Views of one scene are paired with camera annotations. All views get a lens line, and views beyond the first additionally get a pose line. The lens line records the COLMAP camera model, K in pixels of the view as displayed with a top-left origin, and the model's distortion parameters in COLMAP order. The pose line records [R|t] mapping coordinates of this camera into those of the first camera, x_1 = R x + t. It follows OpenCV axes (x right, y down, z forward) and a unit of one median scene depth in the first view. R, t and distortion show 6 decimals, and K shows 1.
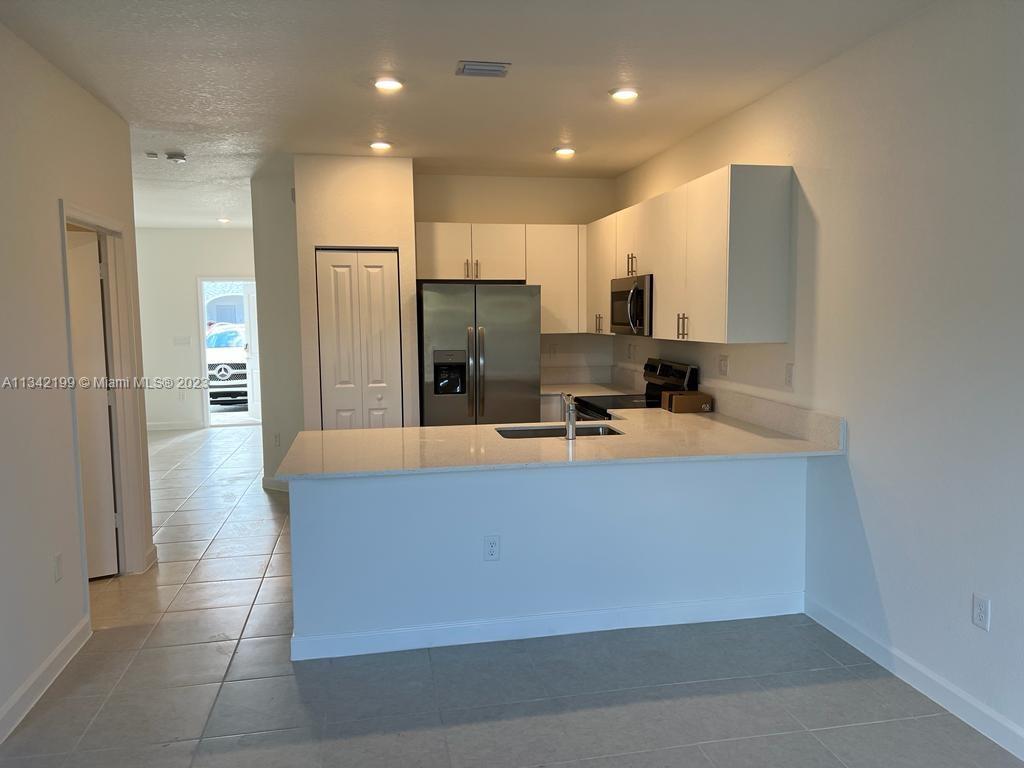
lens RADIAL K [[771.2, 0, 517.9], [0, 771.2, 381.8], [0, 0, 1]] dist [0.065625, -0.091198]
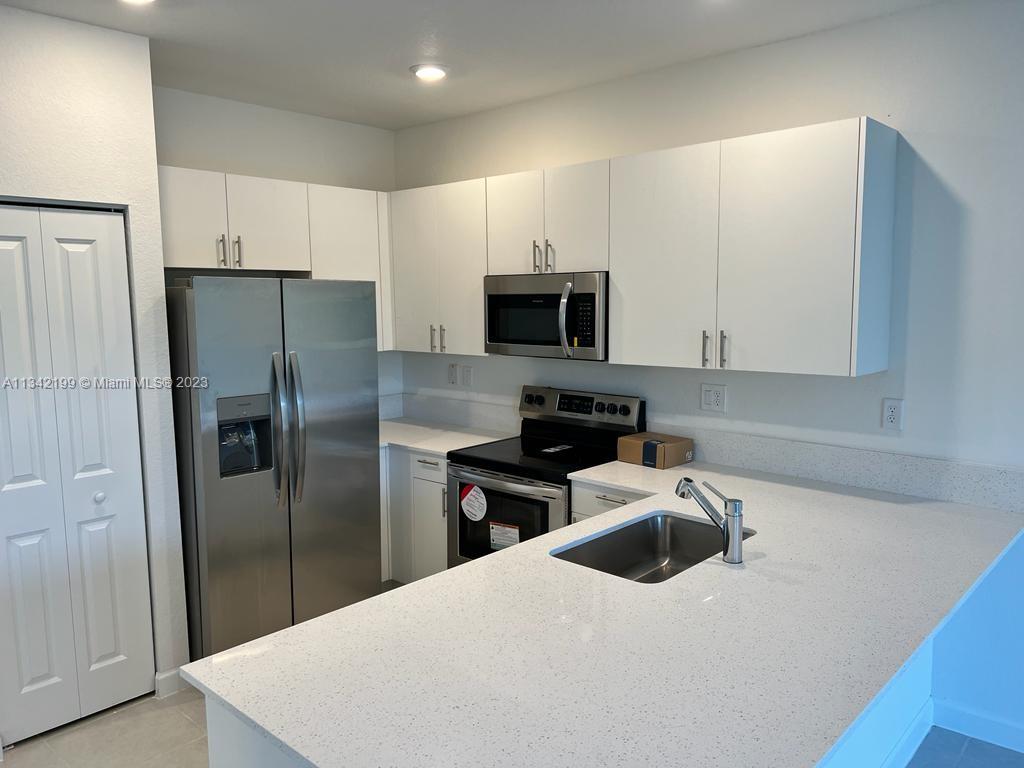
lens RADIAL K [[771.2, 0, 513.4], [0, 771.2, 380.9], [0, 0, 1]] dist [0.065625, -0.091198]
pose [[0.801344, -0.065640, 0.594592, -0.291883], [0.057109, 0.997816, 0.033188, -0.064832], [-0.595472, 0.007362, 0.803342, 0.468606]]
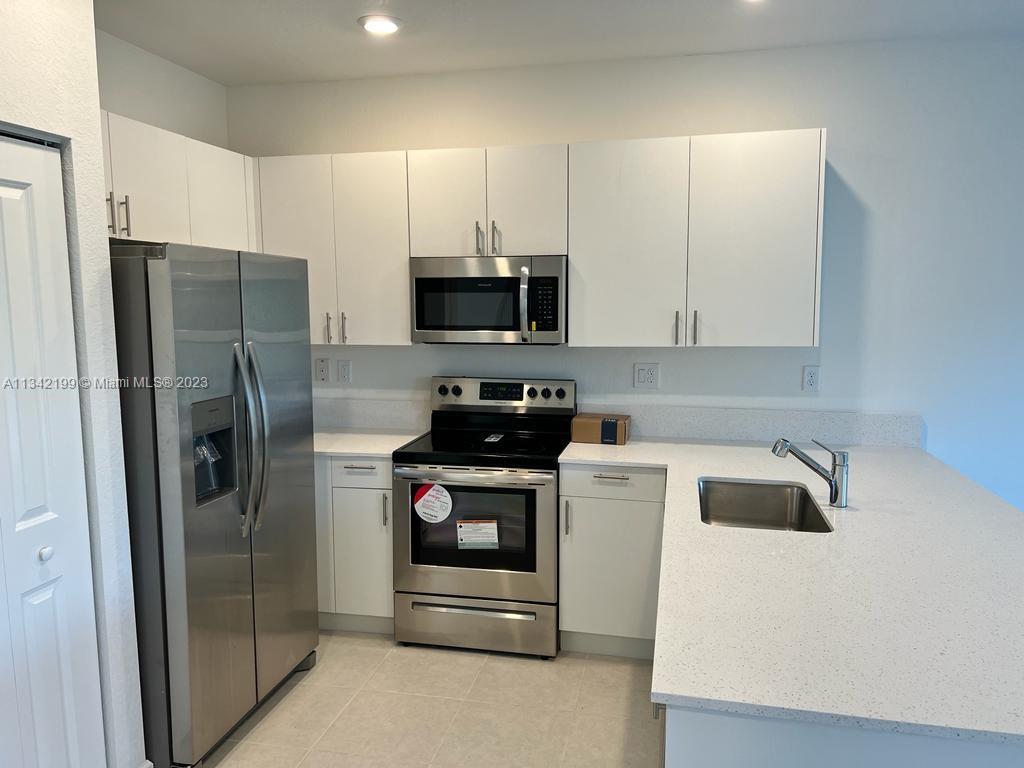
lens RADIAL K [[771.2, 0, 512.6], [0, 771.2, 384.2], [0, 0, 1]] dist [0.065625, -0.091198]
pose [[0.392440, -0.099410, 0.914390, -0.464749], [0.085379, 0.993787, 0.071399, -0.072573], [-0.915807, 0.050050, 0.398489, 0.729160]]
